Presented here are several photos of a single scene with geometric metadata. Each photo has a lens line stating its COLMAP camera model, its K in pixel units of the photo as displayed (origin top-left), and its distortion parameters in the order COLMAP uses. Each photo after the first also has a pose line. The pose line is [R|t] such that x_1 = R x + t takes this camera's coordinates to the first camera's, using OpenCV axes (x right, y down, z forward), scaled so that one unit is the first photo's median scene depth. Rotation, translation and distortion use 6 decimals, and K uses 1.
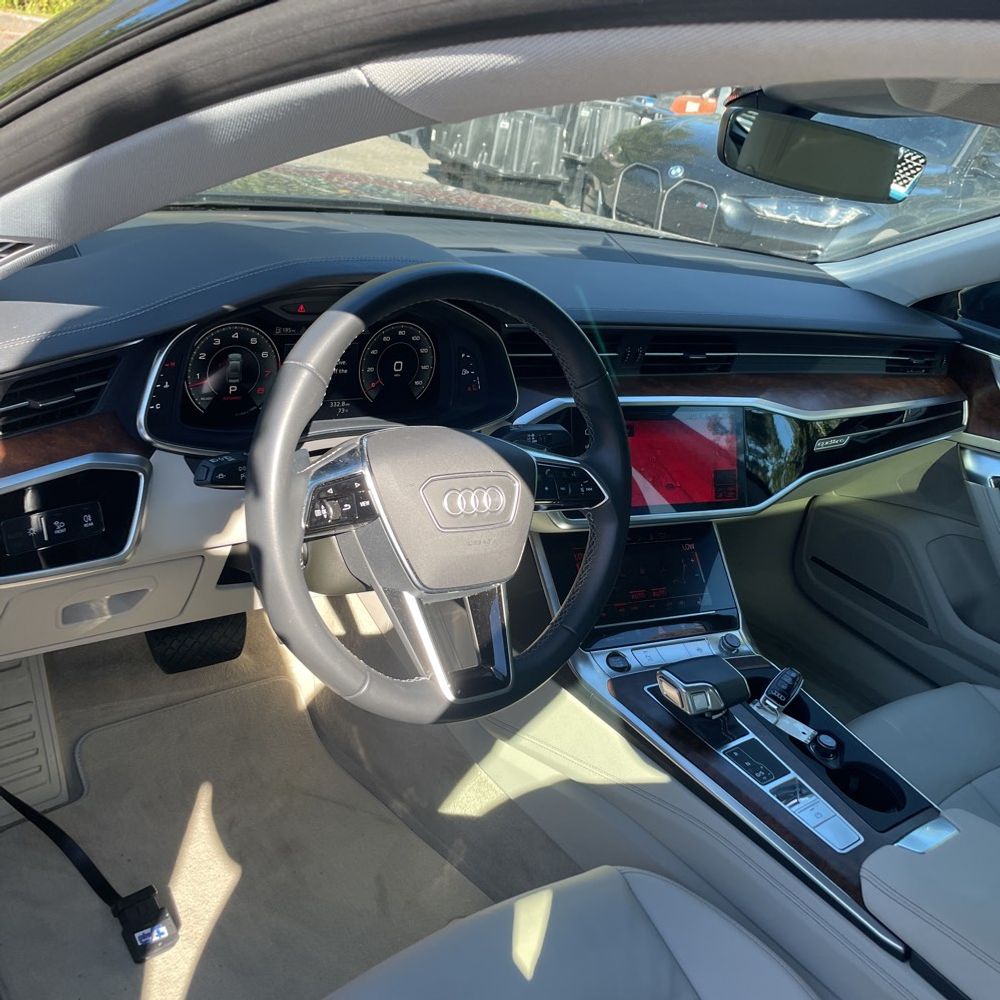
lens RADIAL K [[999.8, 0, 472.0], [0, 999.8, 497.5], [0, 0, 1]] dist [0.086184, -0.123597]
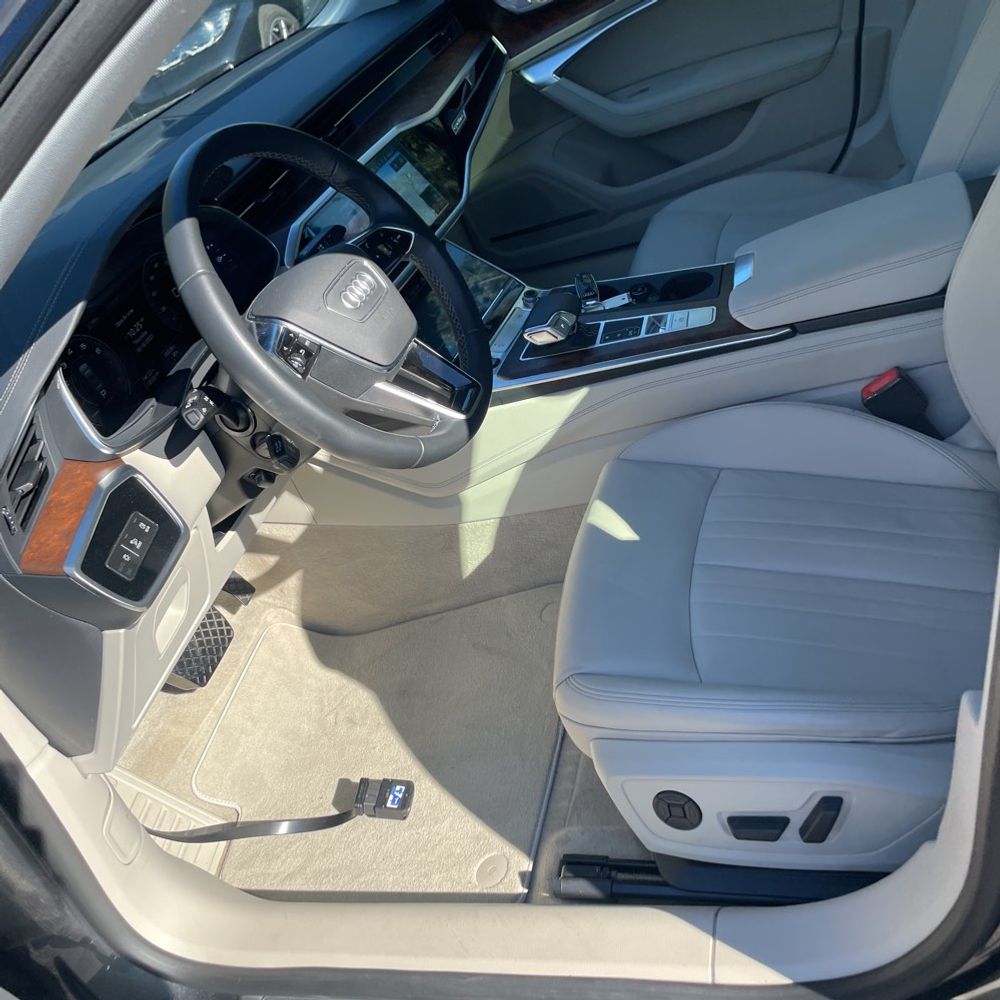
lens RADIAL K [[983.5, 0, 504.1], [0, 983.5, 503.6], [0, 0, 1]] dist [0.084079, -0.114357]
pose [[0.647036, -0.728673, 0.224454, -0.243019], [0.688510, 0.684861, 0.238578, 0.012051], [-0.327565, 0.000171, 0.944829, -0.122385]]
